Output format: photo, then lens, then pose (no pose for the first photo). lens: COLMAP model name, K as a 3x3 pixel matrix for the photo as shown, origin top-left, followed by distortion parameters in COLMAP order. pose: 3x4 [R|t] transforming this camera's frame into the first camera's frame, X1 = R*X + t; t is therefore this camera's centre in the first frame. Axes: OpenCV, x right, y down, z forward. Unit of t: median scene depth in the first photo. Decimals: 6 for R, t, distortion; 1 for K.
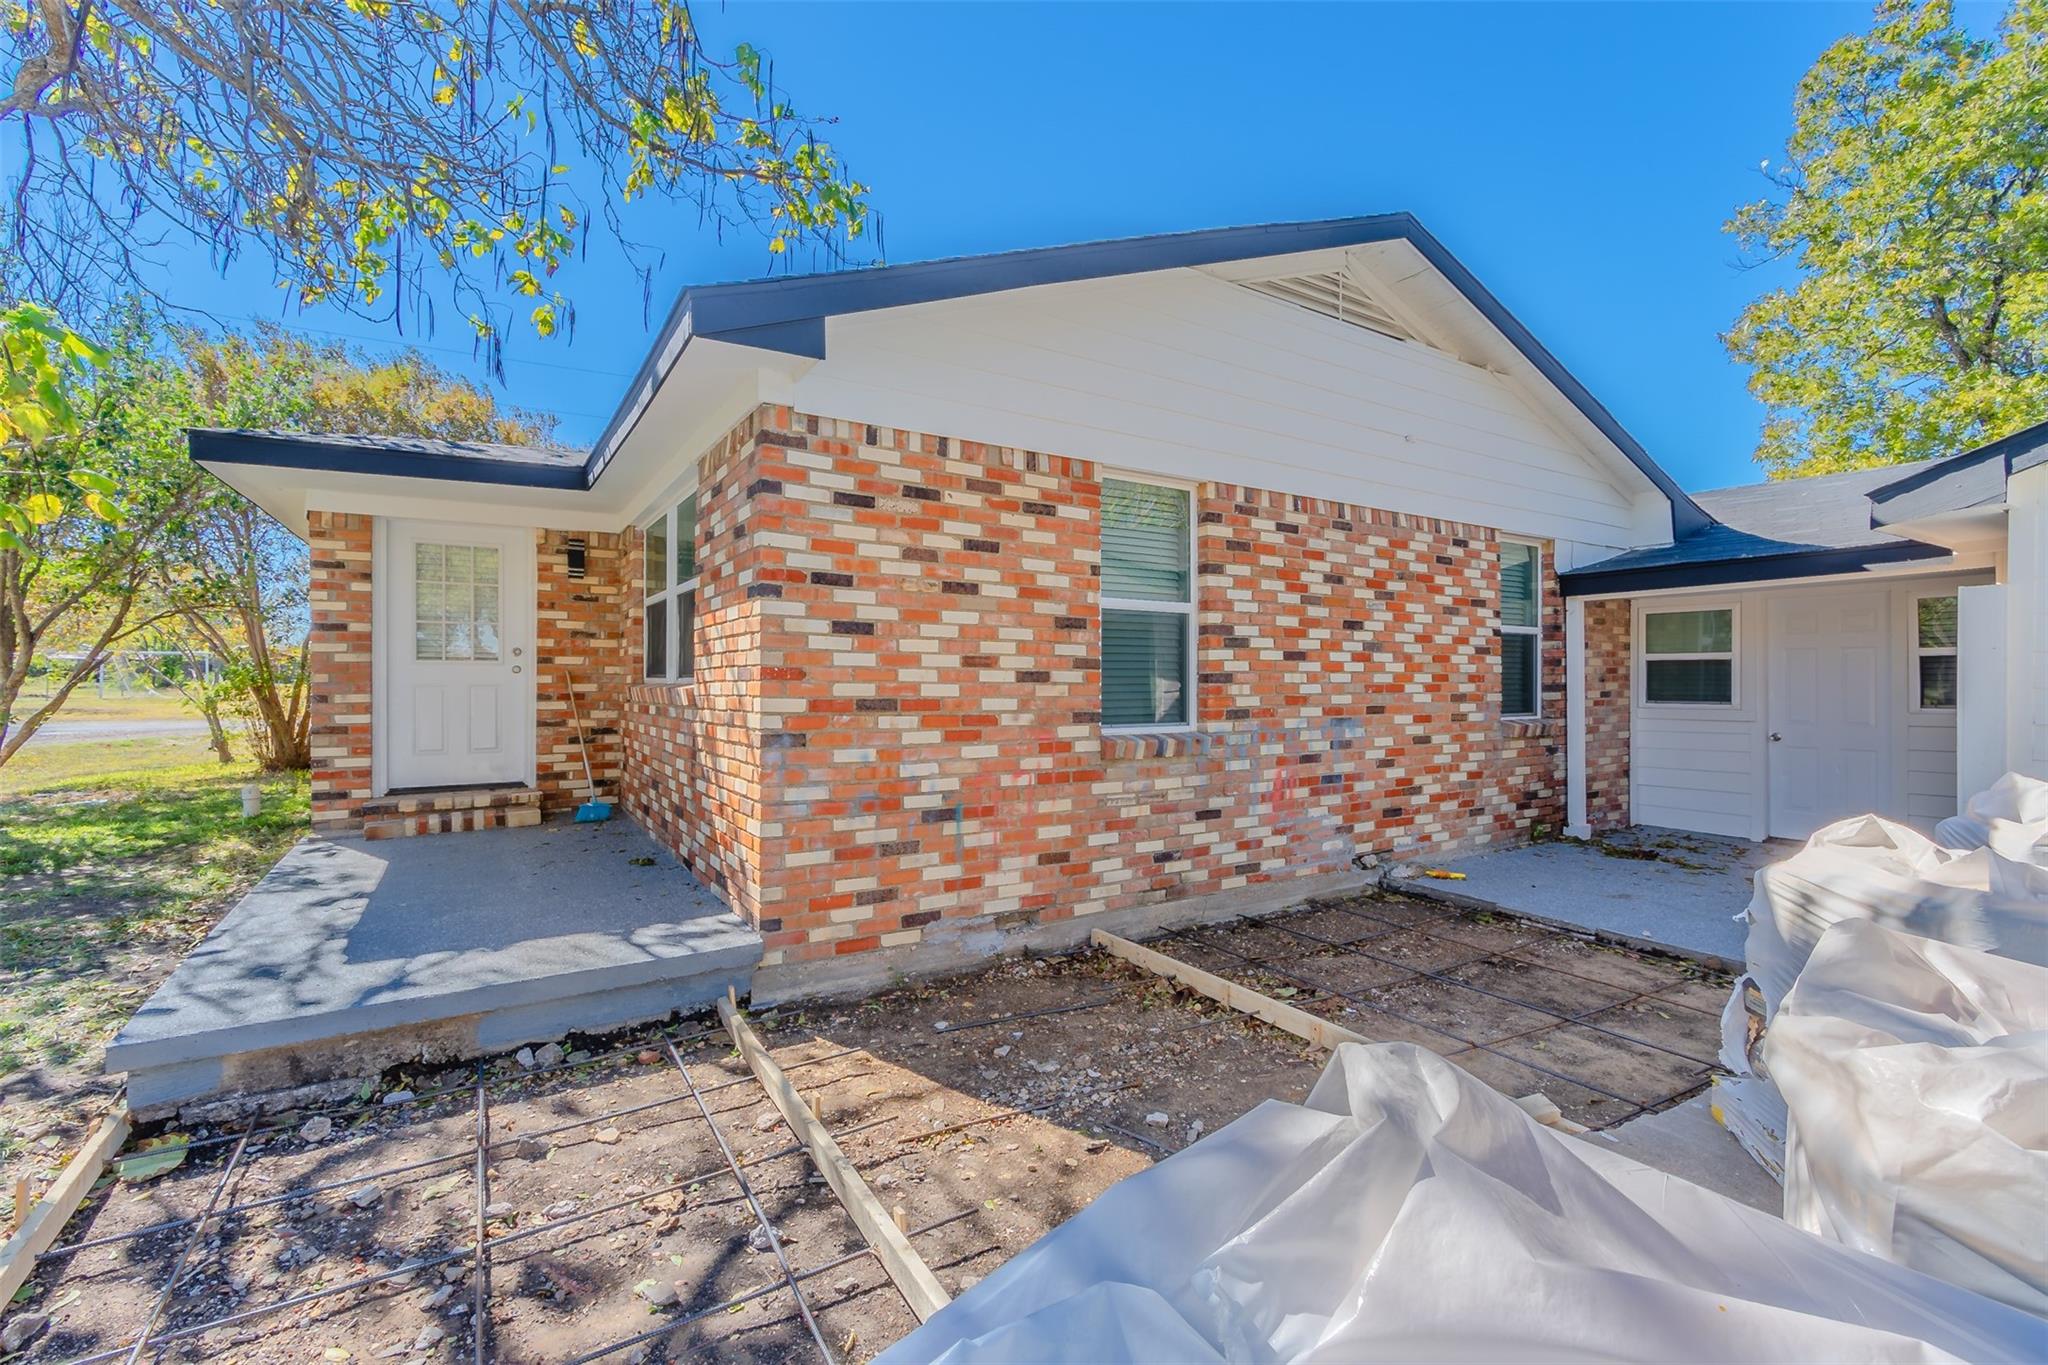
lens RADIAL K [[887.4, 0, 1037.8], [0, 887.4, 676.2], [0, 0, 1]] dist [0.010362, -0.002279]
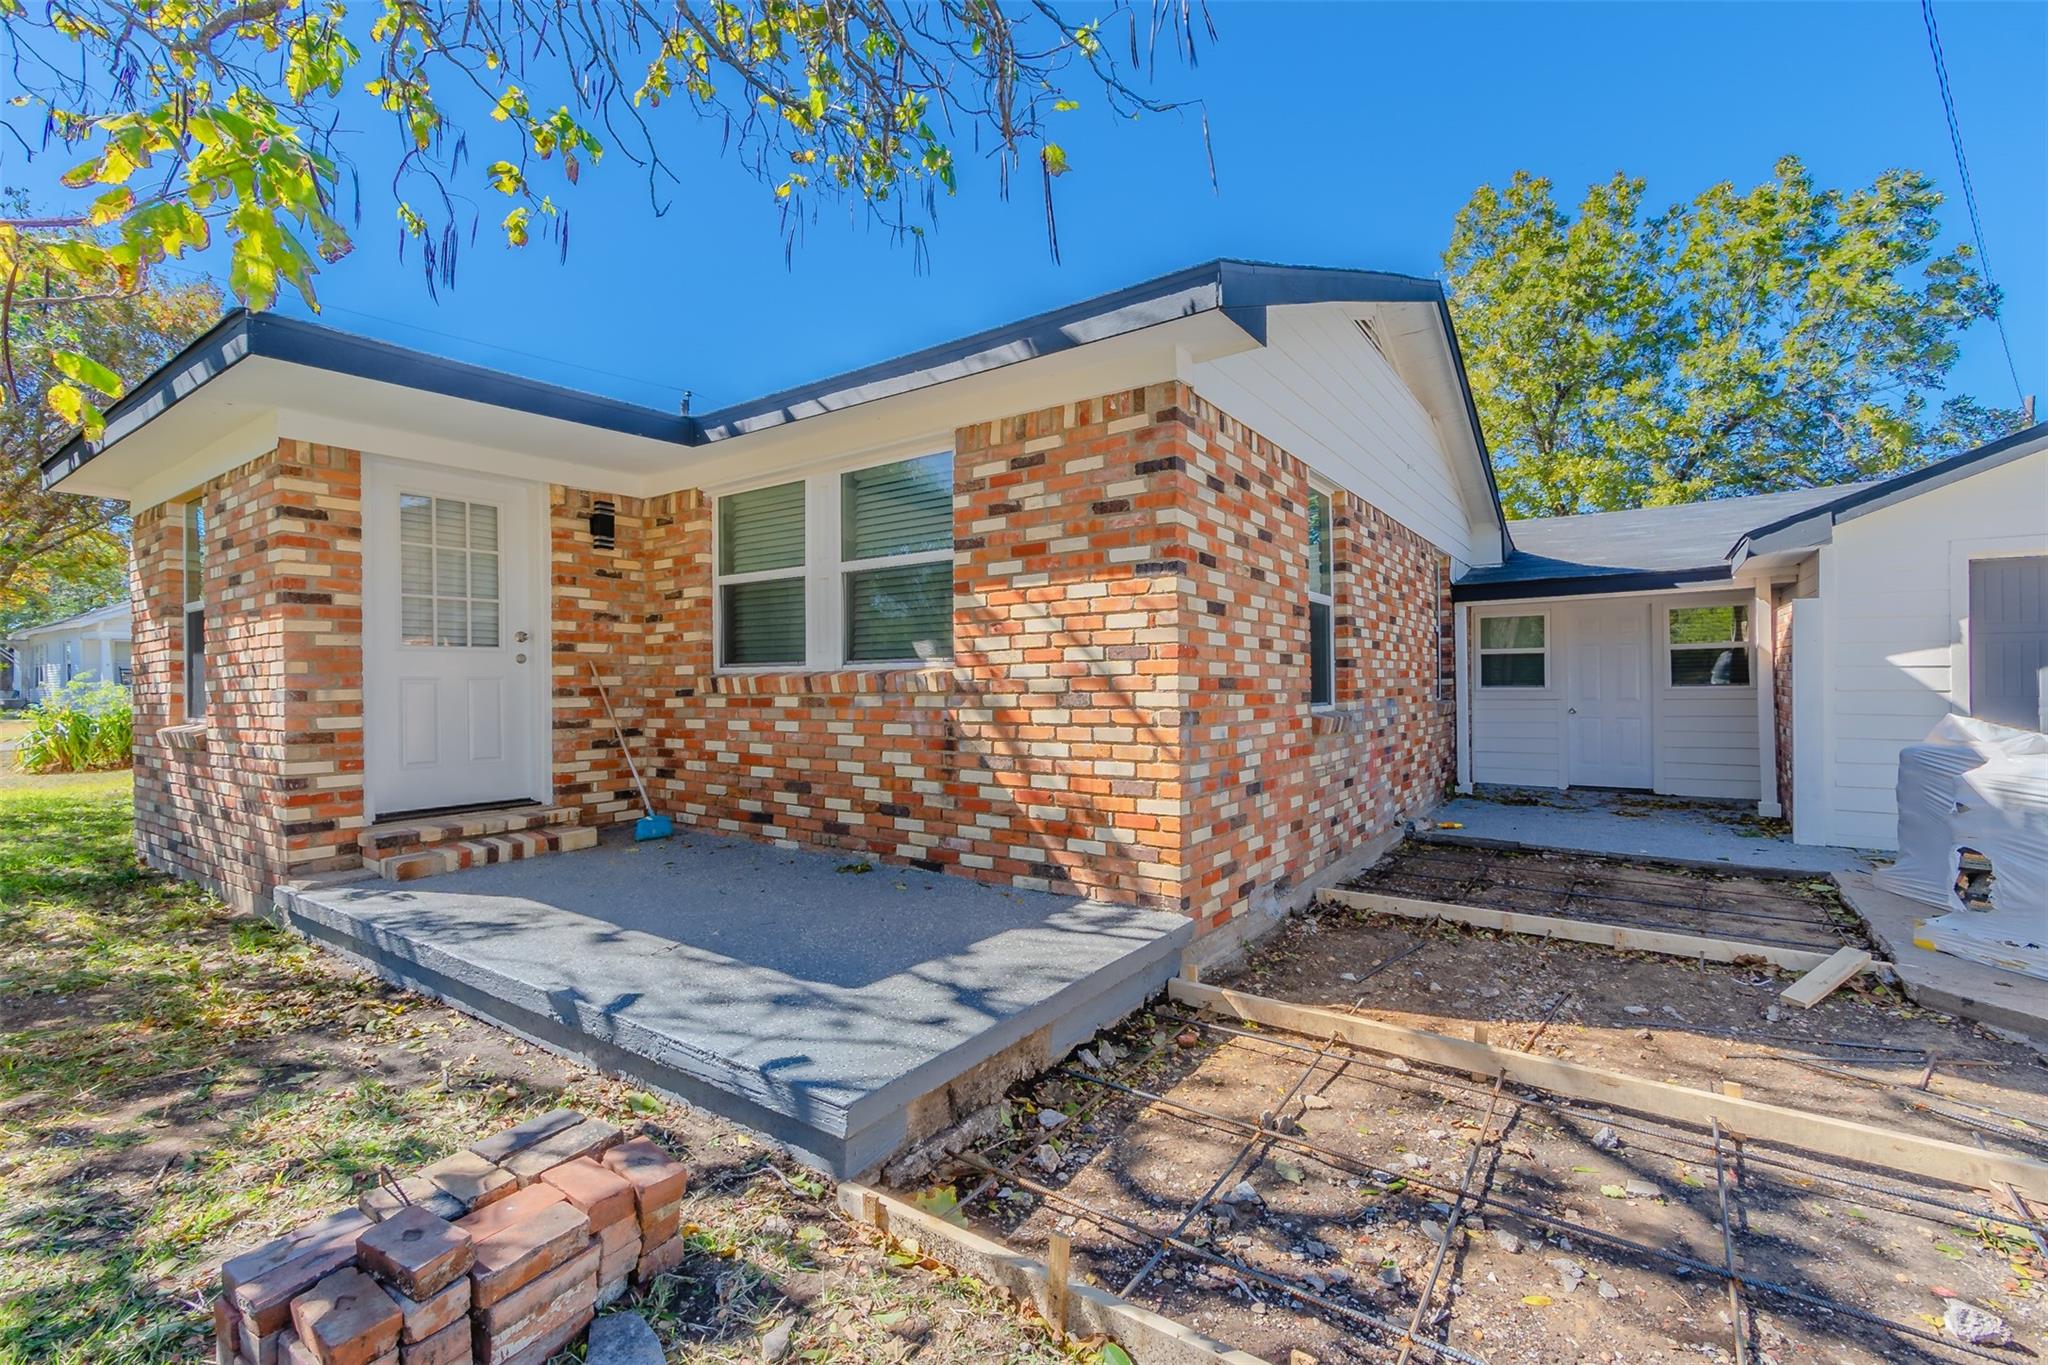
lens RADIAL K [[887.4, 0, 1041.8], [0, 887.4, 678.3], [0, 0, 1]] dist [0.010362, -0.002279]
pose [[0.922264, -0.007168, 0.386494, -0.517776], [0.008591, 0.999961, -0.001955, 0.017534], [-0.386465, 0.005124, 0.922290, 0.086117]]
